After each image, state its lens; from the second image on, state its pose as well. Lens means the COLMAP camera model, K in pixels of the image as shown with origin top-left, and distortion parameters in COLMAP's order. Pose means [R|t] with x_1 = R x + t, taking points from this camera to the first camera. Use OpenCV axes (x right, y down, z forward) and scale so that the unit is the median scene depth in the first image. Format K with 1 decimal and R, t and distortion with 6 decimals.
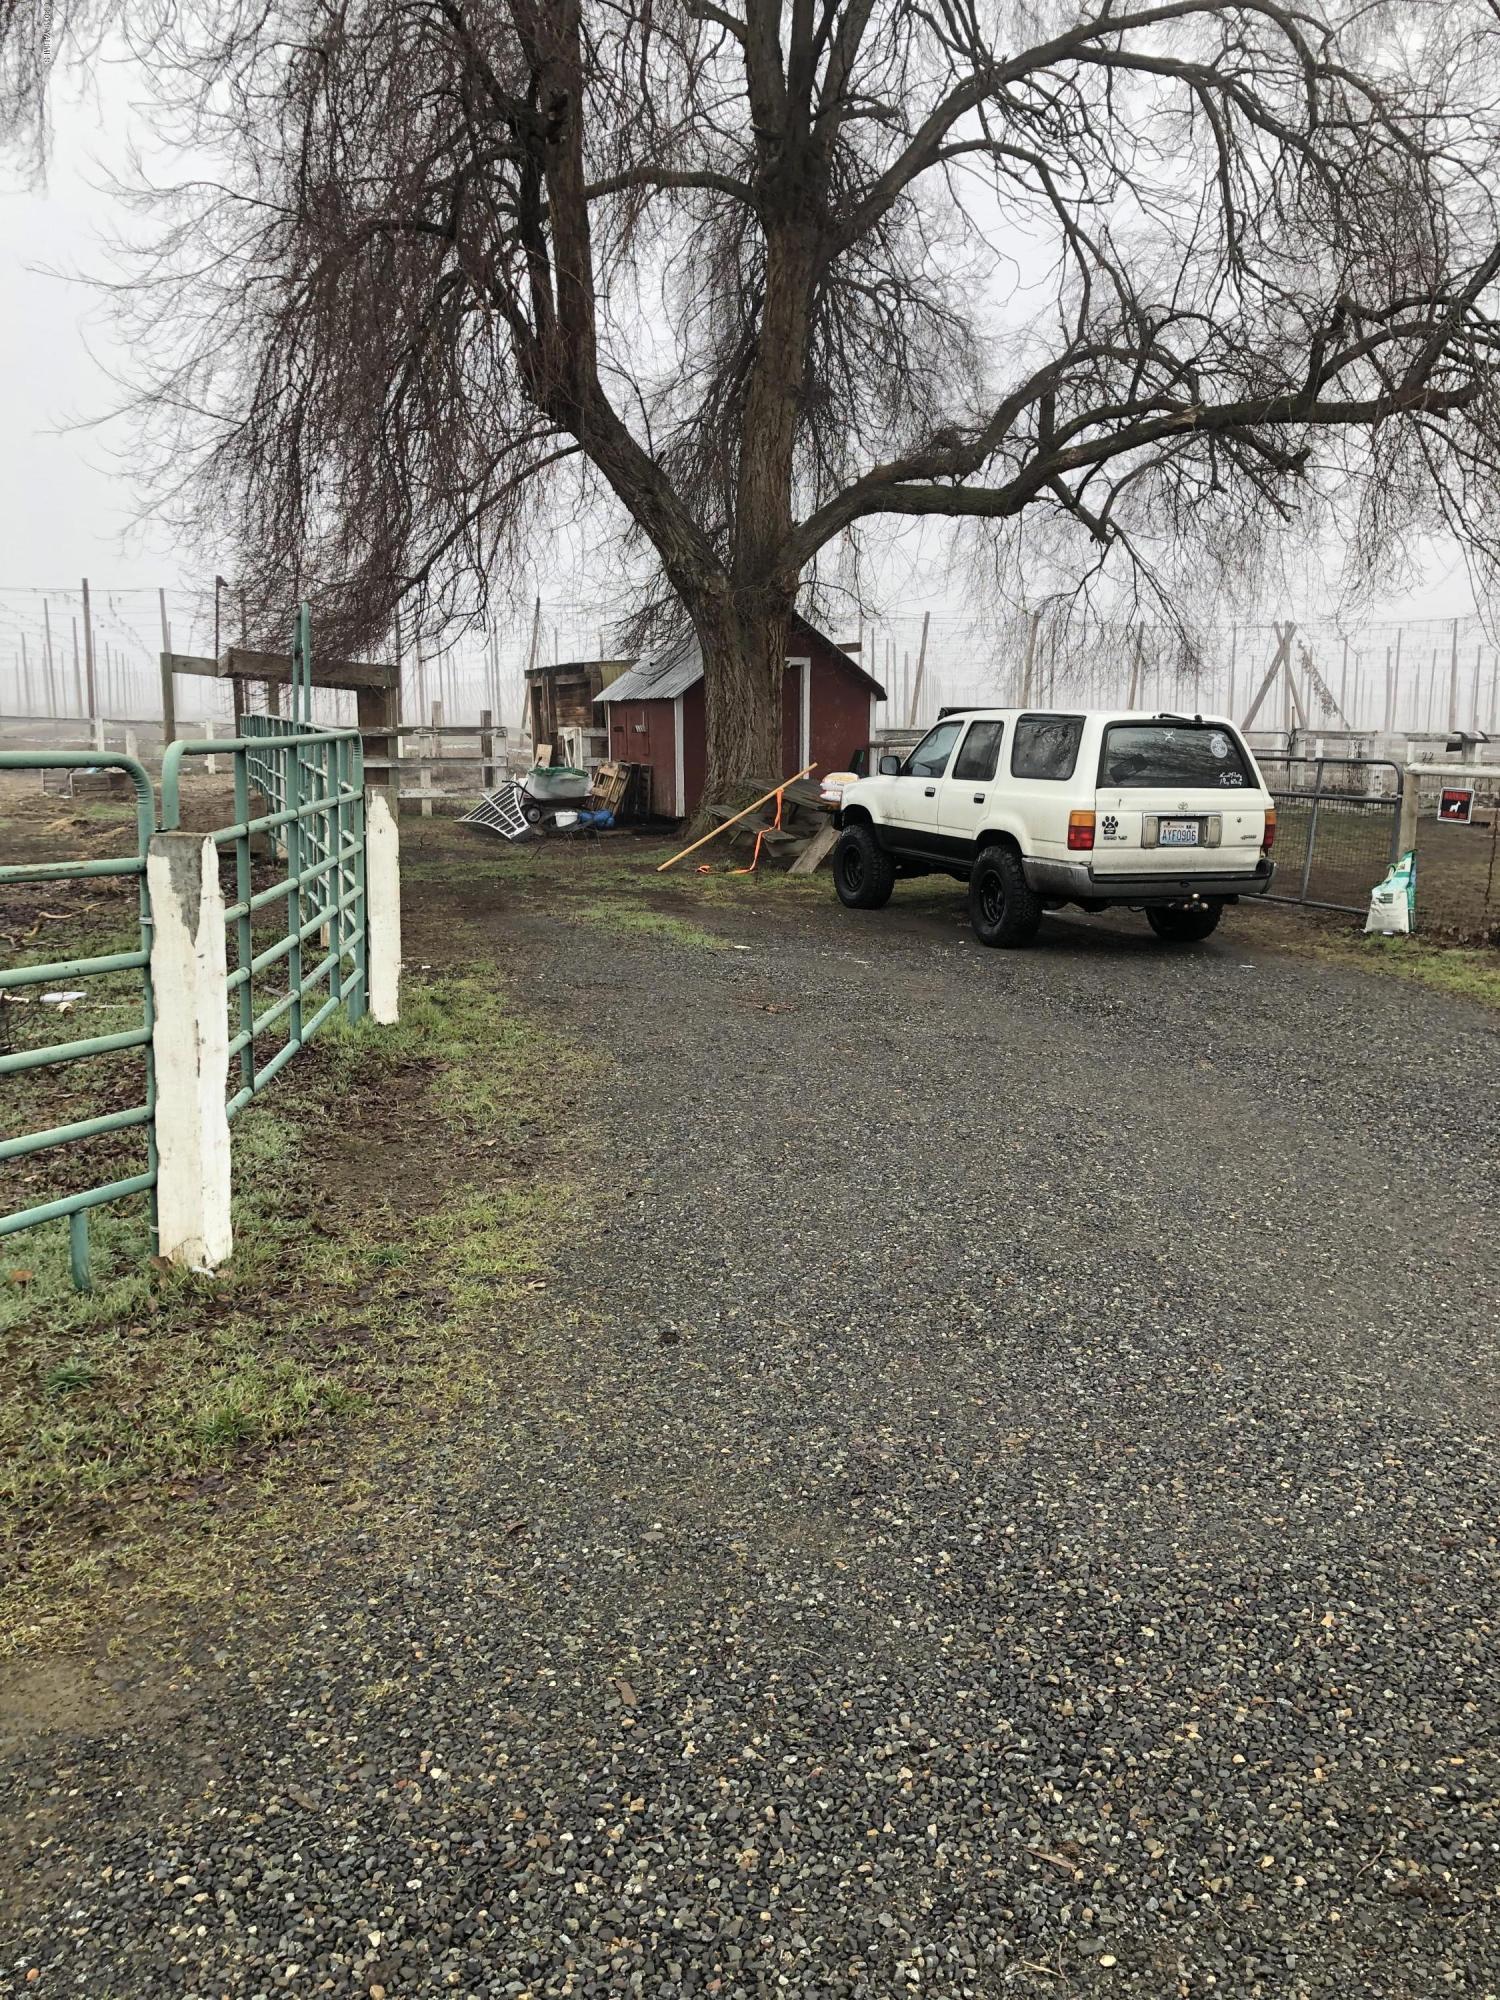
lens RADIAL K [[1535.2, 0, 750.0], [0, 1535.2, 1000.0], [0, 0, 1]] dist [0.082160, -0.255481]
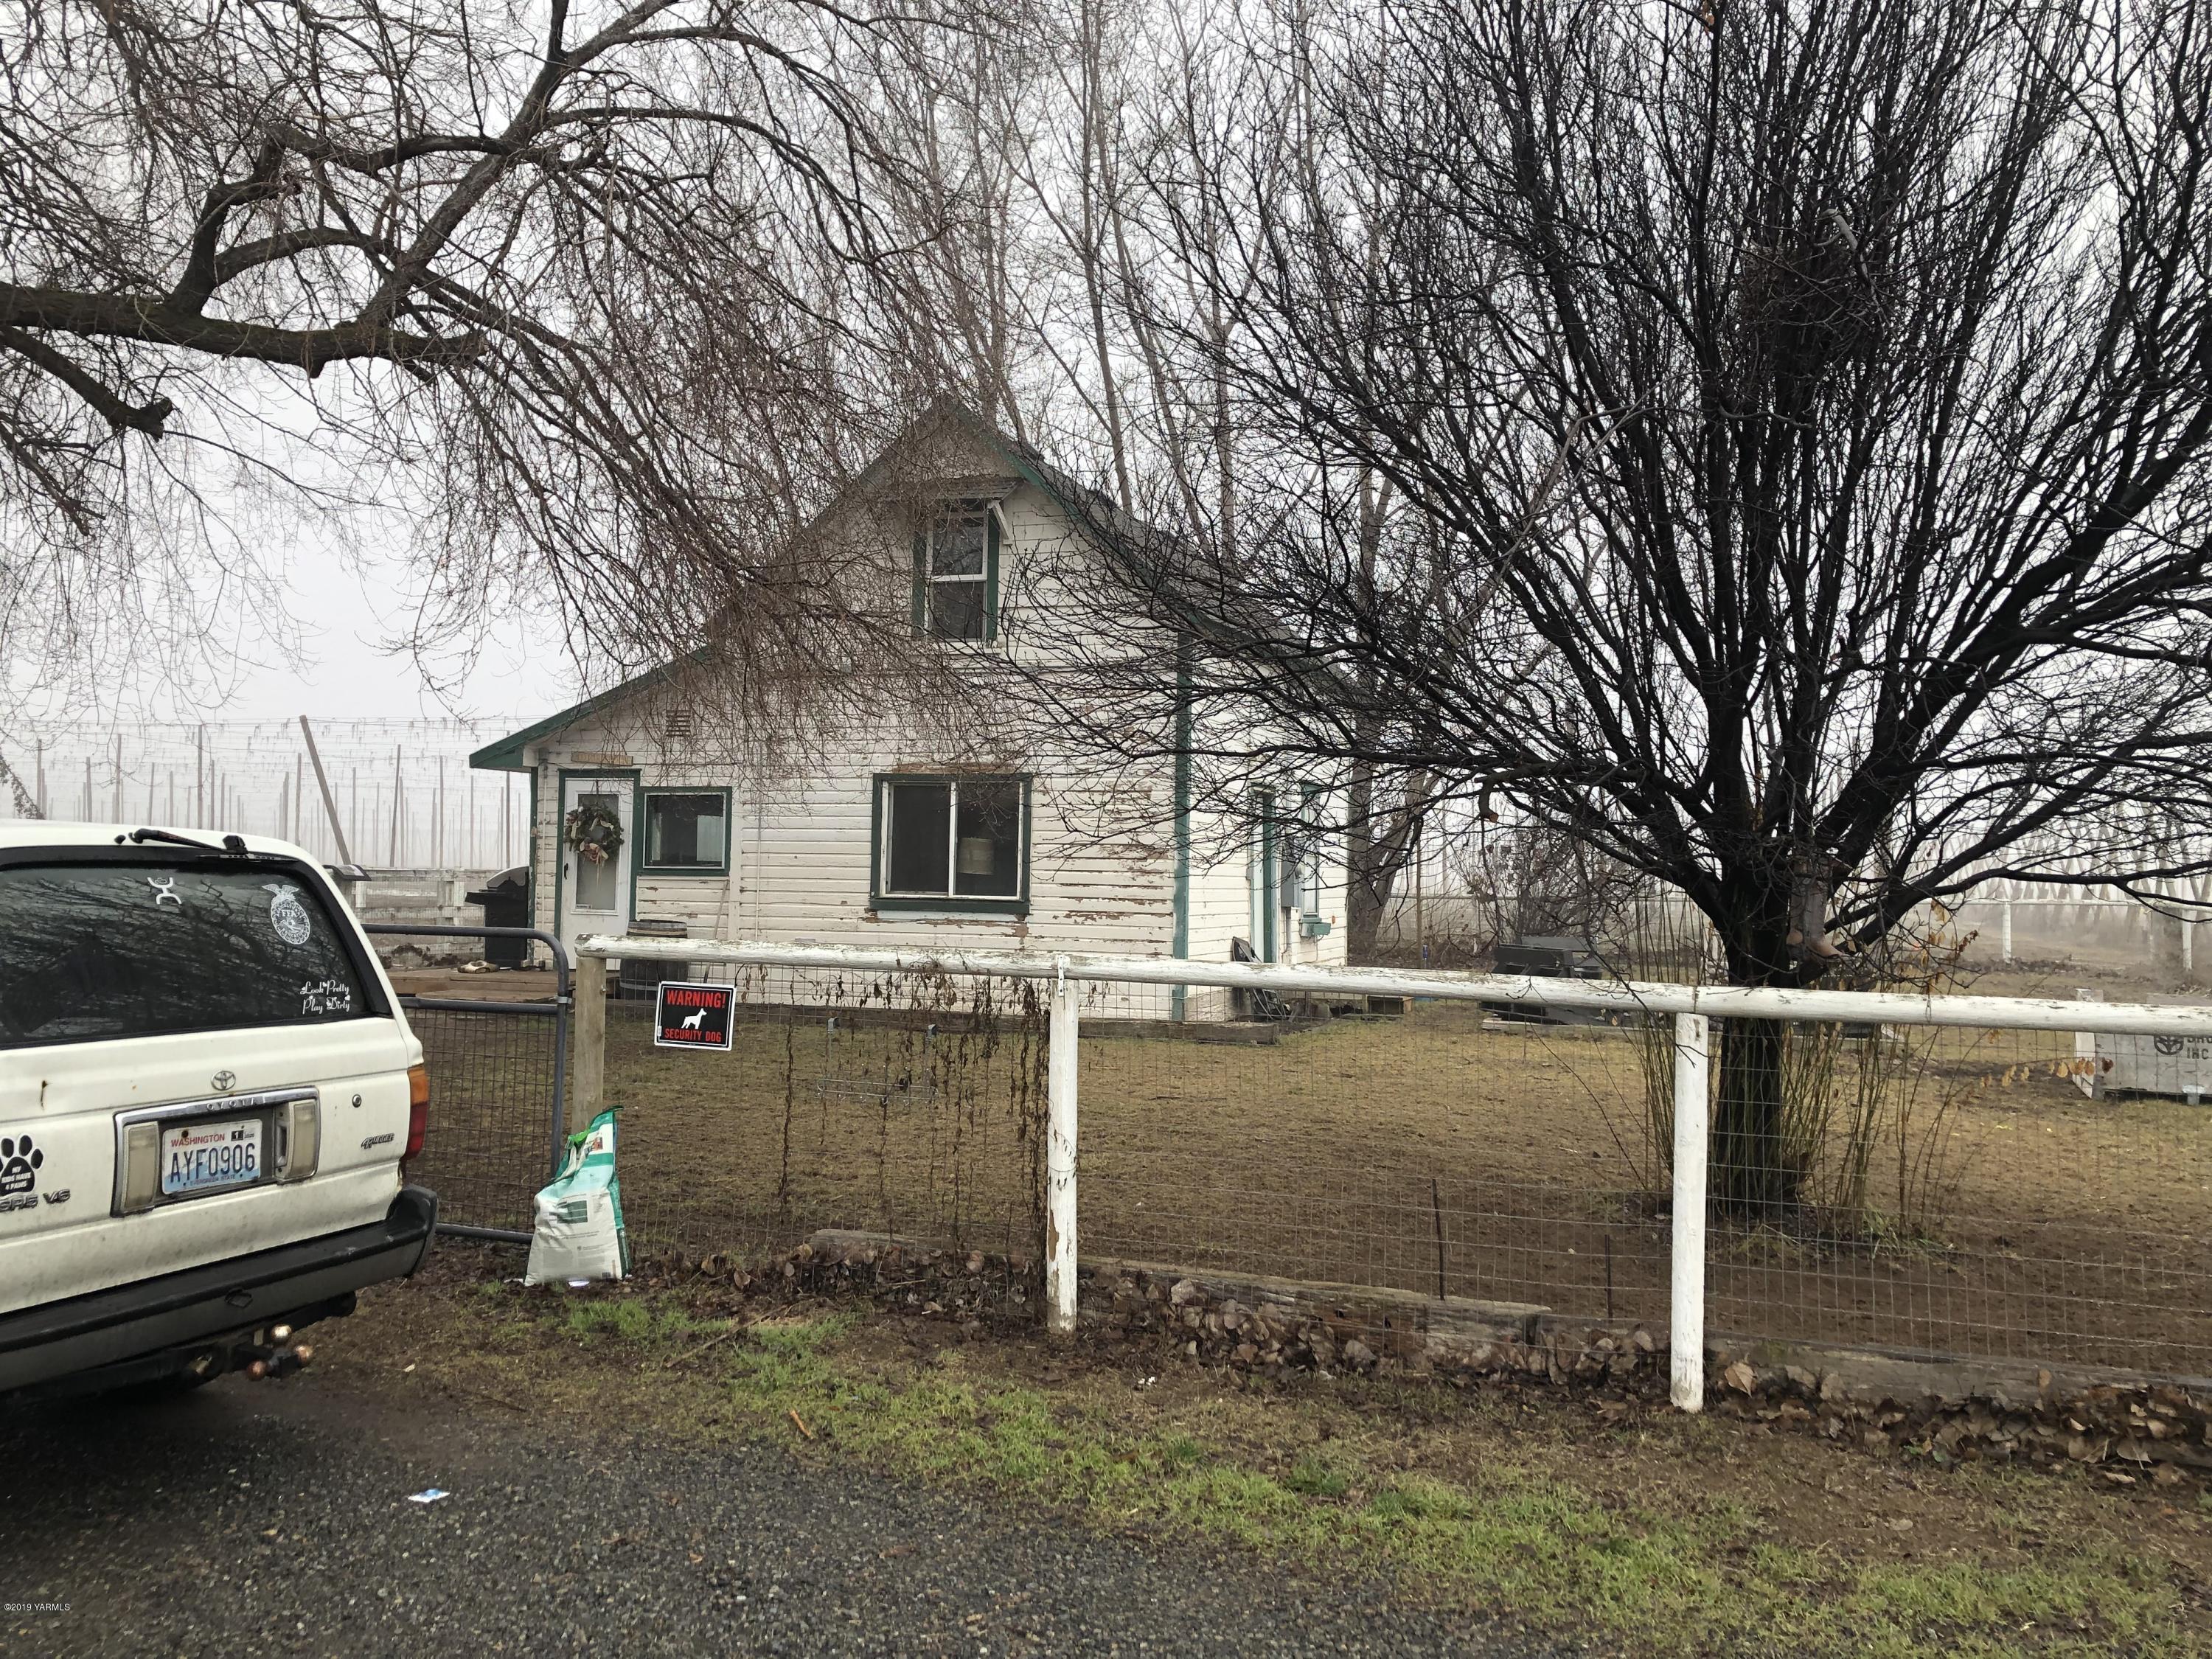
lens RADIAL K [[1698.0, 0, 1106.0], [0, 1698.0, 829.5], [0, 0, 1]] dist [0.082160, -0.255481]
pose [[0.584667, 0.023901, 0.810921, 0.074565], [0.129804, 0.983932, -0.122588, -0.105540], [-0.800822, 0.176934, 0.572171, 0.581985]]
